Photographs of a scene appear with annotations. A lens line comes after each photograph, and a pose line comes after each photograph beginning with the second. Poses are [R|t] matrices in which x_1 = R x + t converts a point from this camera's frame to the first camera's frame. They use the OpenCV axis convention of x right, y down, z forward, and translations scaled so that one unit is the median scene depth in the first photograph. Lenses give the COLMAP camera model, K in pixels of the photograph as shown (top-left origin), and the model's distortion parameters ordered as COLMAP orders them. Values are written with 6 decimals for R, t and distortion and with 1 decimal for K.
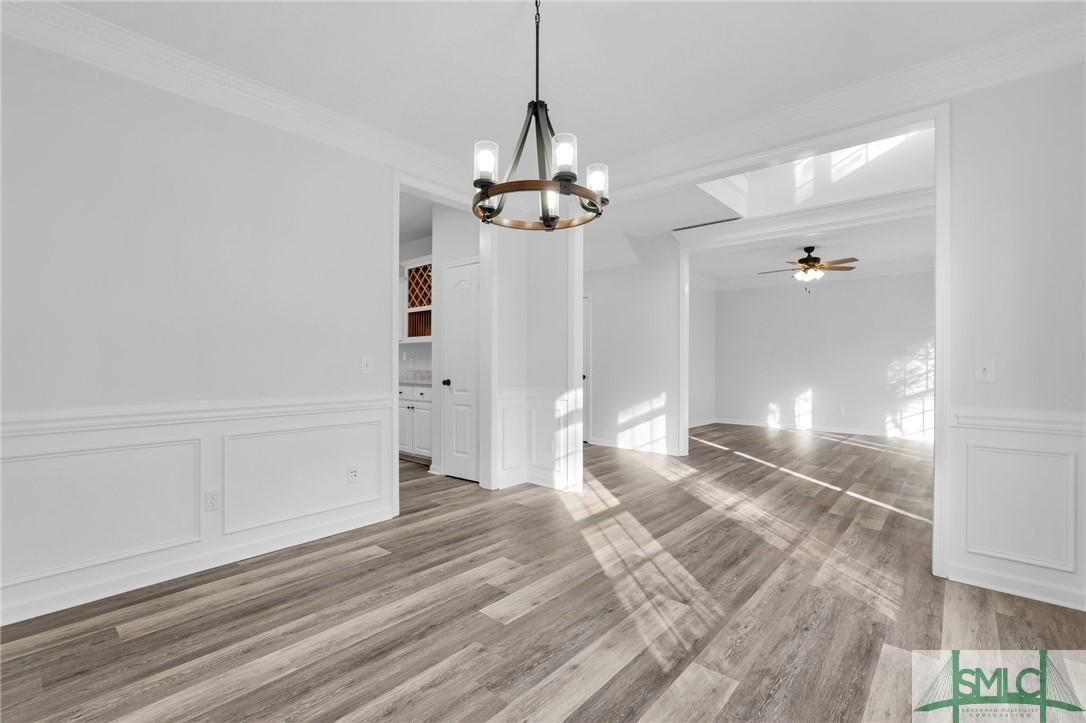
lens RADIAL K [[486.0, 0, 546.8], [0, 486.0, 357.2], [0, 0, 1]] dist [-0.002841, 0.002154]
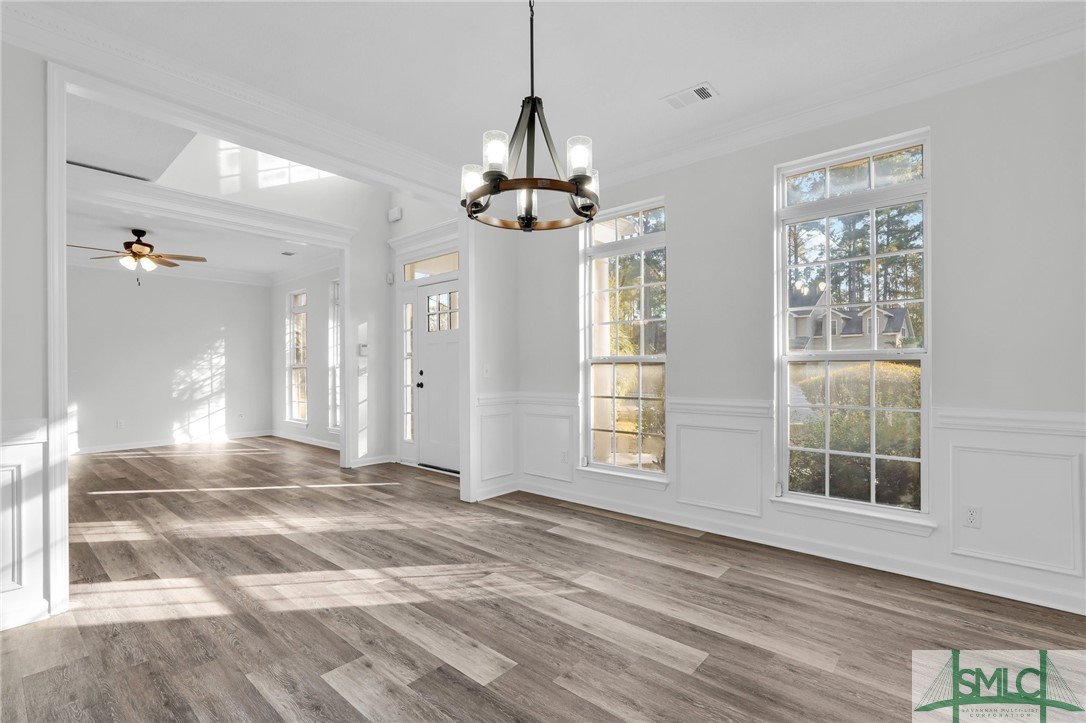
lens RADIAL K [[486.0, 0, 549.0], [0, 486.0, 365.5], [0, 0, 1]] dist [-0.002841, 0.002154]
pose [[0.005270, -0.001603, 0.999985, -0.708513], [-0.005558, 0.999983, 0.001633, 0.003039], [-0.999971, -0.005566, 0.005261, 0.687228]]
